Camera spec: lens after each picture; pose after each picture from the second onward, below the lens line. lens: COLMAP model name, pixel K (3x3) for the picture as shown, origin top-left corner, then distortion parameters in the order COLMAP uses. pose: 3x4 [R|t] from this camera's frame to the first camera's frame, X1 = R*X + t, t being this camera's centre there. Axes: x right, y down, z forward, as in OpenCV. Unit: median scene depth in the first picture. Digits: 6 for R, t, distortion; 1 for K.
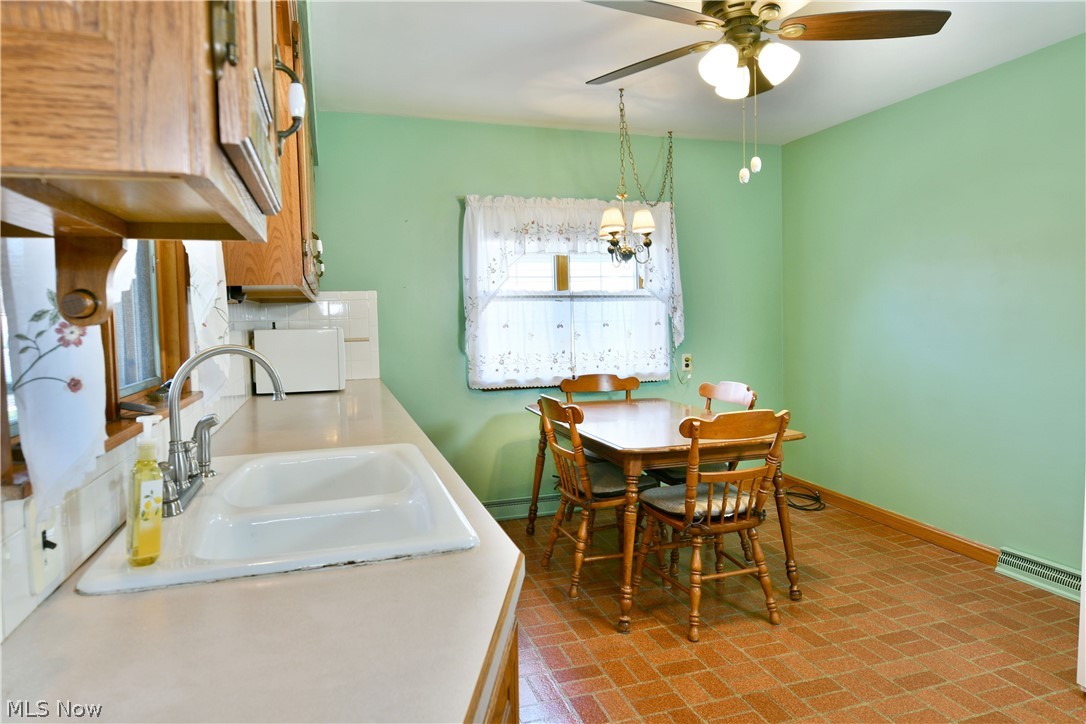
lens RADIAL K [[659.1, 0, 532.3], [0, 659.1, 348.1], [0, 0, 1]] dist [-0.011303, -0.005734]
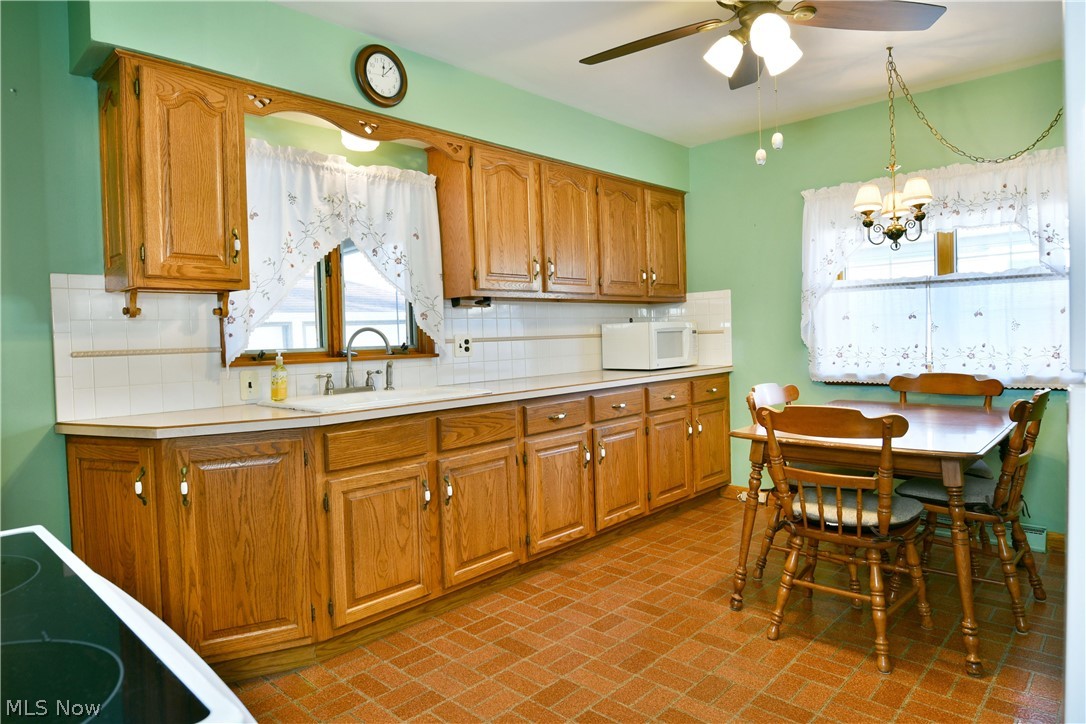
lens RADIAL K [[659.1, 0, 540.1], [0, 659.1, 354.8], [0, 0, 1]] dist [-0.011303, -0.005734]
pose [[0.484419, 0.029326, -0.874344, 0.678686], [-0.018991, 0.999555, 0.023004, 0.007775], [0.874630, 0.005461, 0.484761, 0.168292]]
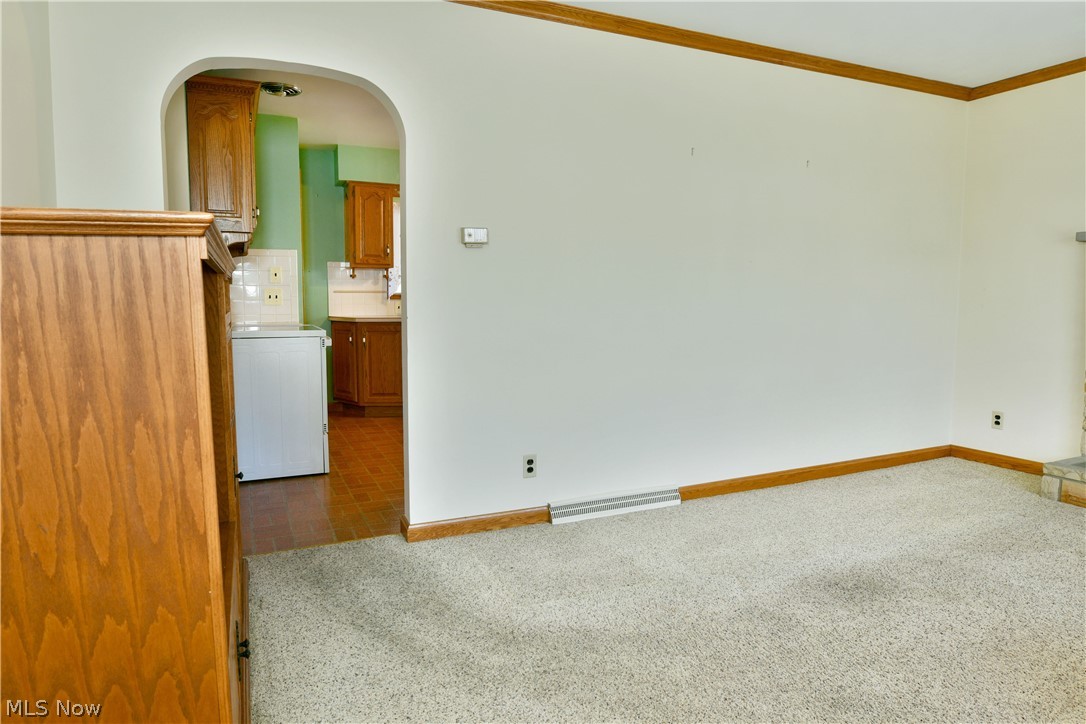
lens RADIAL K [[659.1, 0, 537.0], [0, 659.1, 356.4], [0, 0, 1]] dist [-0.011303, -0.005734]
pose [[0.117382, 0.107741, -0.987225, 1.741127], [-0.048321, 0.993540, 0.102685, -0.004020], [0.991911, 0.035650, 0.121830, 0.414735]]
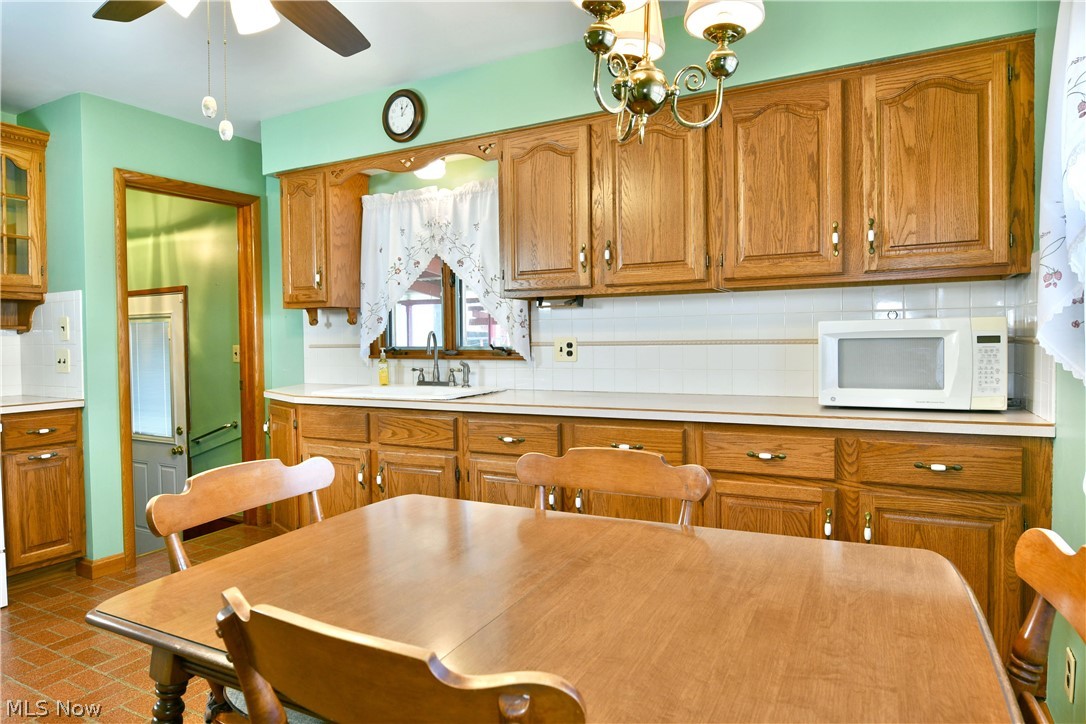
lens RADIAL K [[659.1, 0, 543.4], [0, 659.1, 356.5], [0, 0, 1]] dist [-0.011303, -0.005734]
pose [[-0.715331, 0.048734, -0.697085, 0.395146], [-0.005205, 0.997166, 0.075054, -0.041244], [0.698767, 0.057316, -0.713050, 1.218288]]
